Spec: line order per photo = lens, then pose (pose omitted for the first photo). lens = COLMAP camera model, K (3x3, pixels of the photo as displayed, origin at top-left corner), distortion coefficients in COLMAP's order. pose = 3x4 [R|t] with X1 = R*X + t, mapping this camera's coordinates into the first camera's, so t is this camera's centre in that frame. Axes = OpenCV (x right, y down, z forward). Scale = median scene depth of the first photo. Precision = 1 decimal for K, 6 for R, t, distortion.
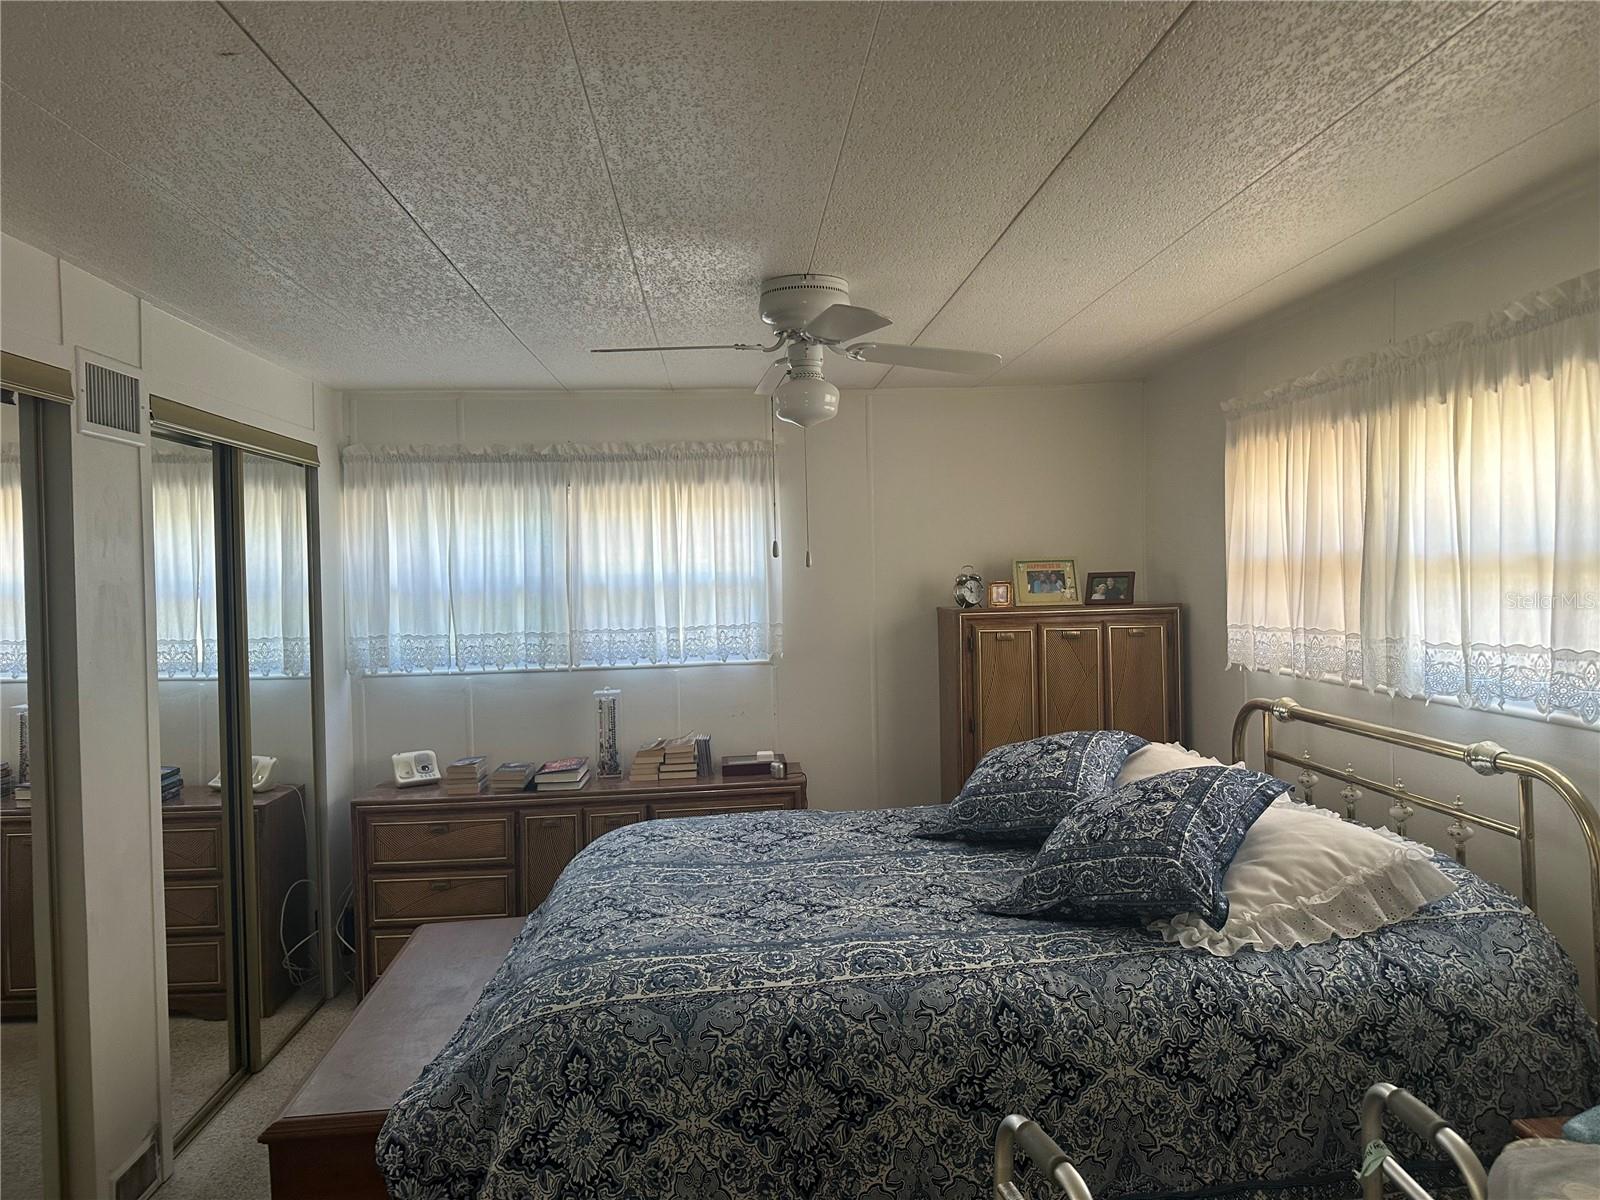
lens RADIAL K [[1119.2, 0, 807.0], [0, 1119.2, 609.1], [0, 0, 1]] dist [0.040972, -0.048313]
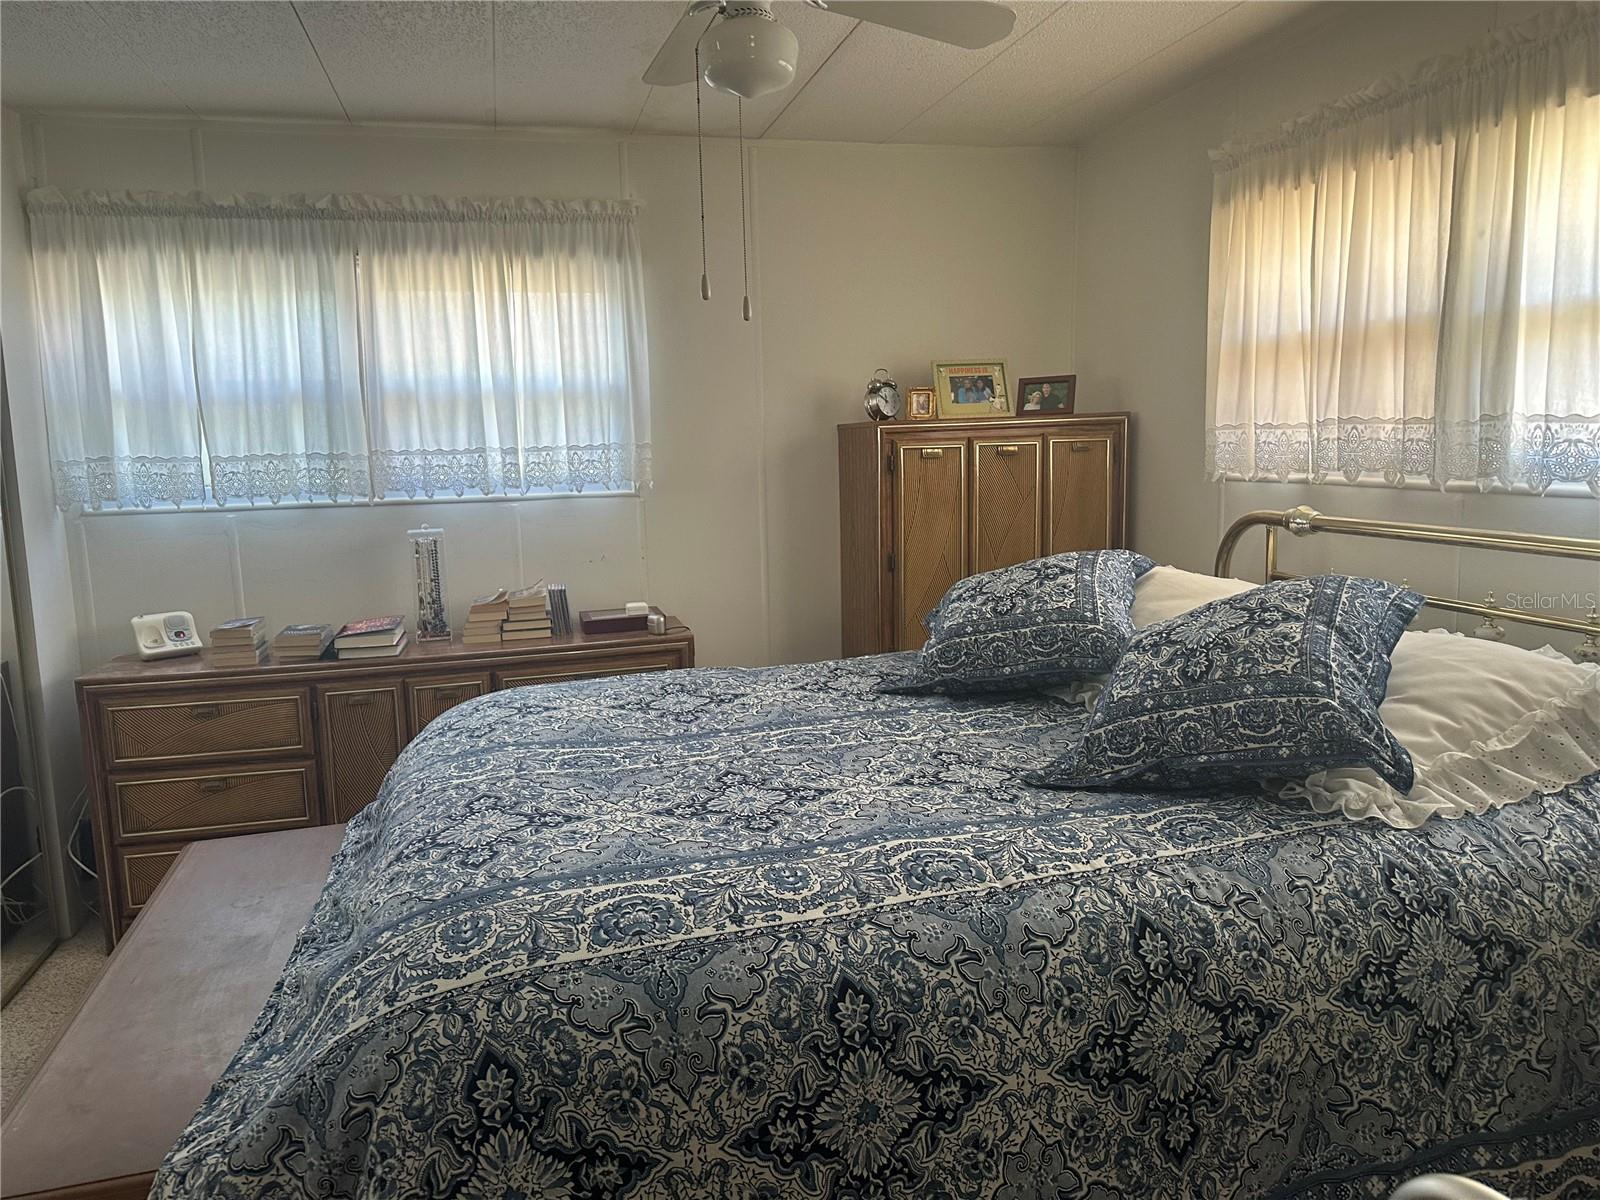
lens RADIAL K [[1119.2, 0, 787.7], [0, 1119.2, 606.8], [0, 0, 1]] dist [0.040972, -0.048313]
pose [[0.985114, -0.028582, 0.169510, -0.104950], [0.010024, 0.993954, 0.109340, 0.069315], [-0.171610, -0.106013, 0.979444, 0.306317]]
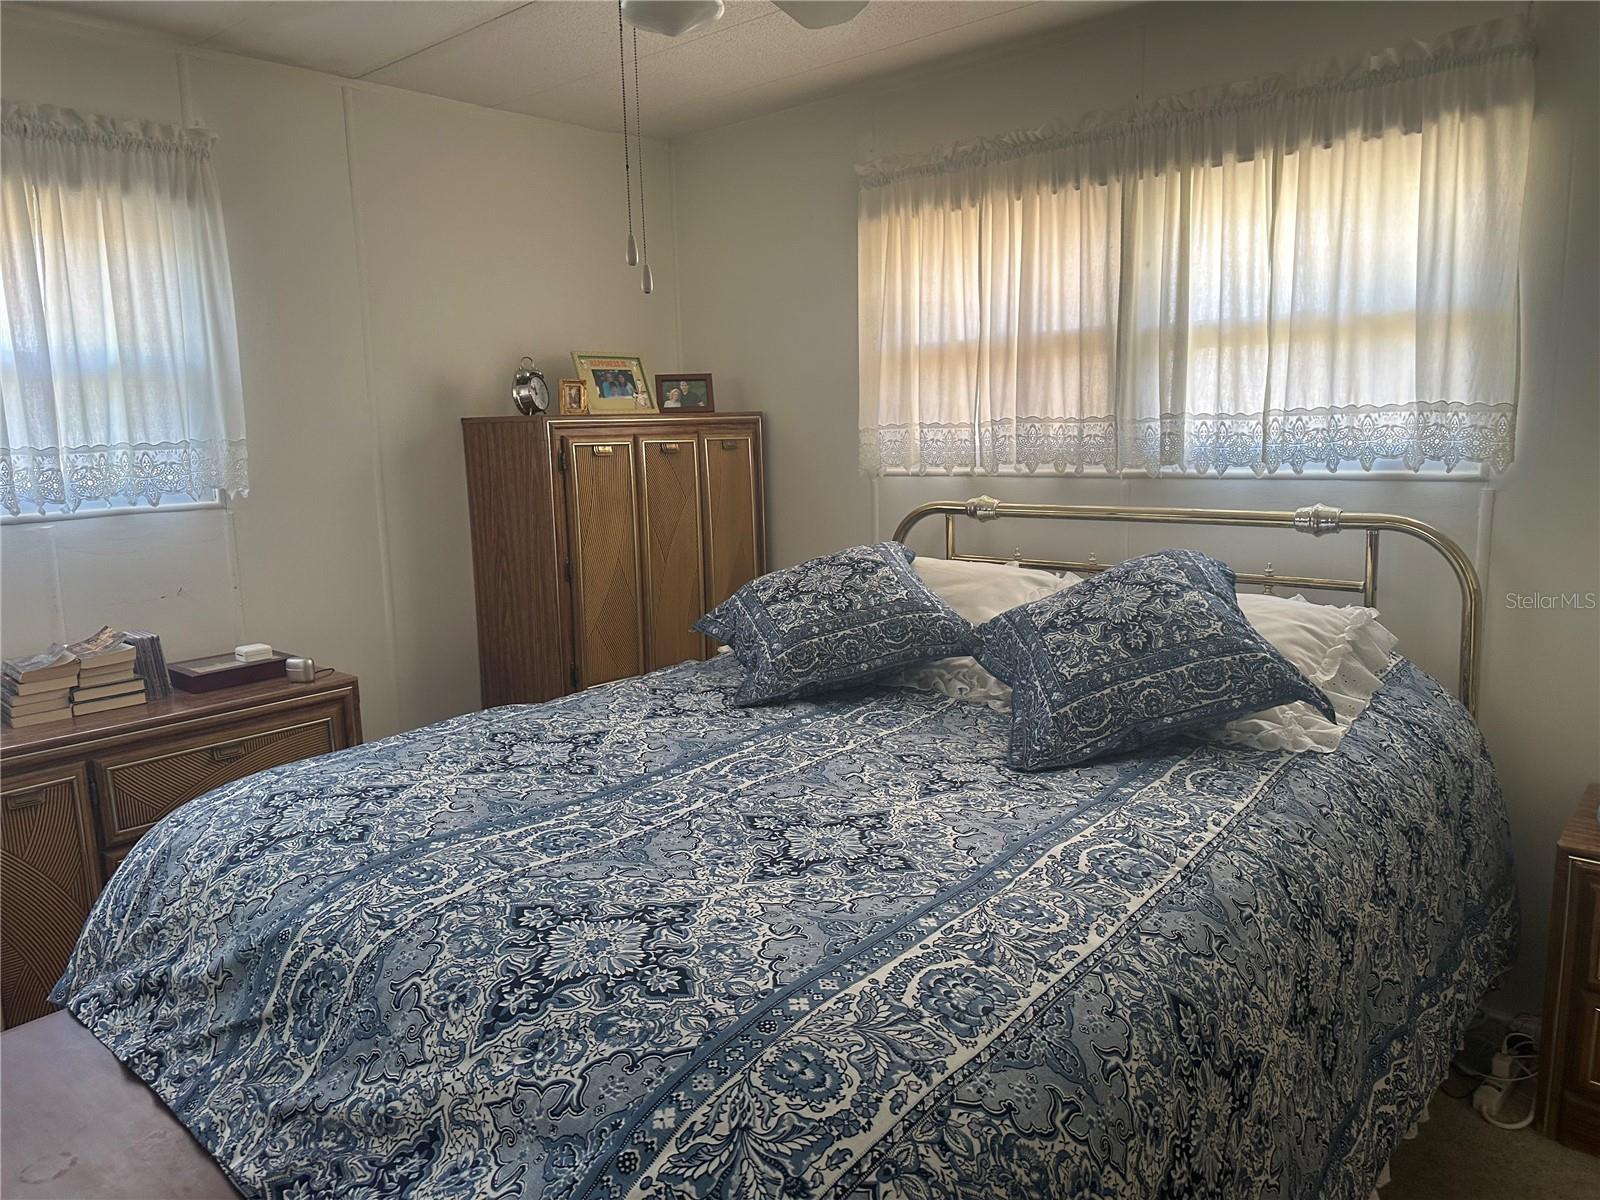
lens RADIAL K [[1119.2, 0, 805.7], [0, 1119.2, 603.3], [0, 0, 1]] dist [0.040972, -0.048313]
pose [[0.716508, -0.104201, 0.689753, -0.394099], [0.033279, 0.992761, 0.115406, 0.066414], [-0.696785, -0.059735, 0.714789, 0.534608]]
